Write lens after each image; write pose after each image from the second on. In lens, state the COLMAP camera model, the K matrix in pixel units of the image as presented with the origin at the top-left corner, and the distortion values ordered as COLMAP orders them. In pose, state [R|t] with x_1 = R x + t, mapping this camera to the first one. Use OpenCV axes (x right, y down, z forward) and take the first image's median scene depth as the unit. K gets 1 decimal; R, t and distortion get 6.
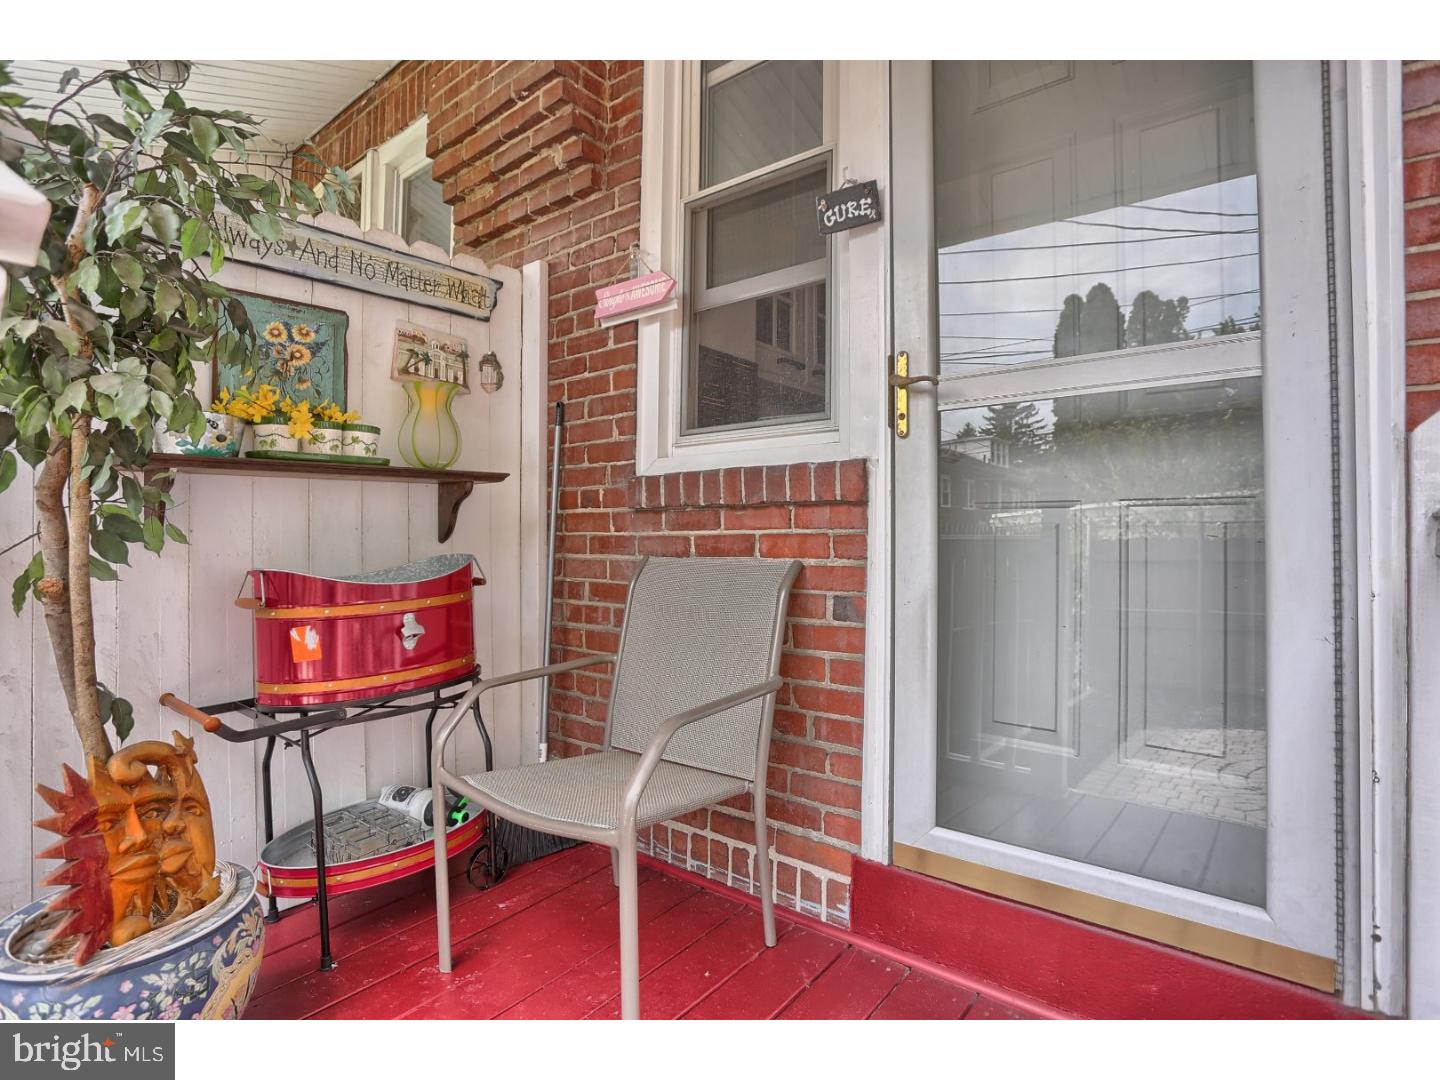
lens RADIAL K [[759.2, 0, 719.4], [0, 759.2, 541.8], [0, 0, 1]] dist [0.001303, 0.003174]
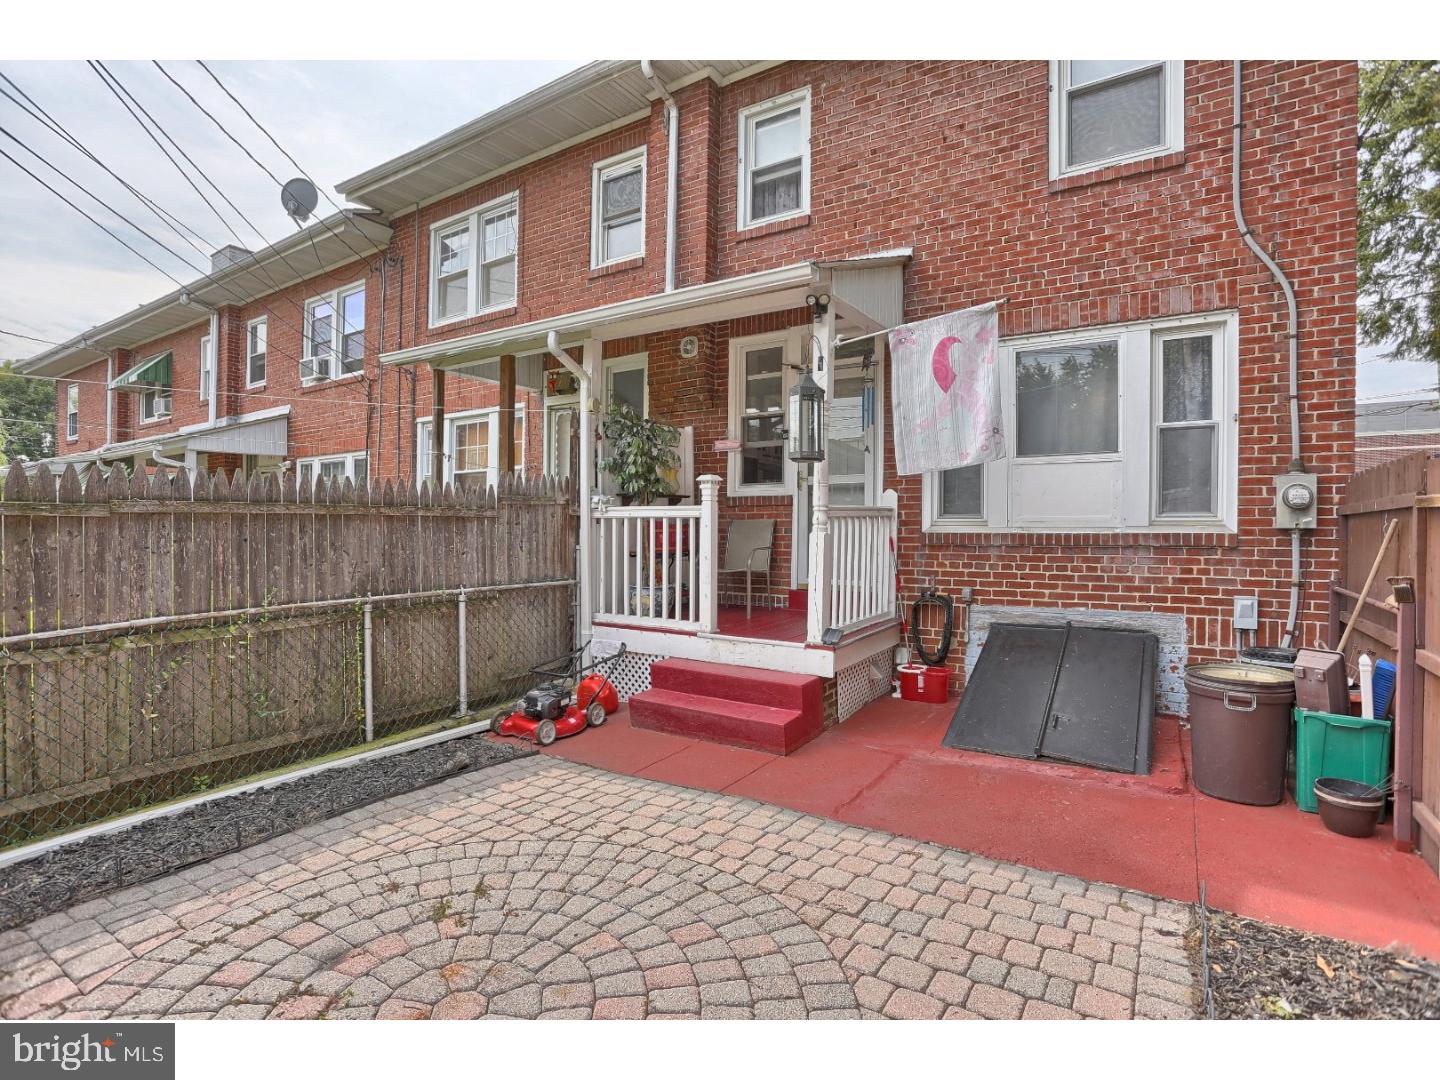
lens RADIAL K [[759.2, 0, 726.1], [0, 759.2, 536.7], [0, 0, 1]] dist [0.001303, 0.003174]
pose [[0.998101, -0.002092, 0.061565, -0.385220], [0.001926, 0.999994, 0.002768, 0.098058], [-0.061570, -0.002644, 0.998099, -2.839906]]
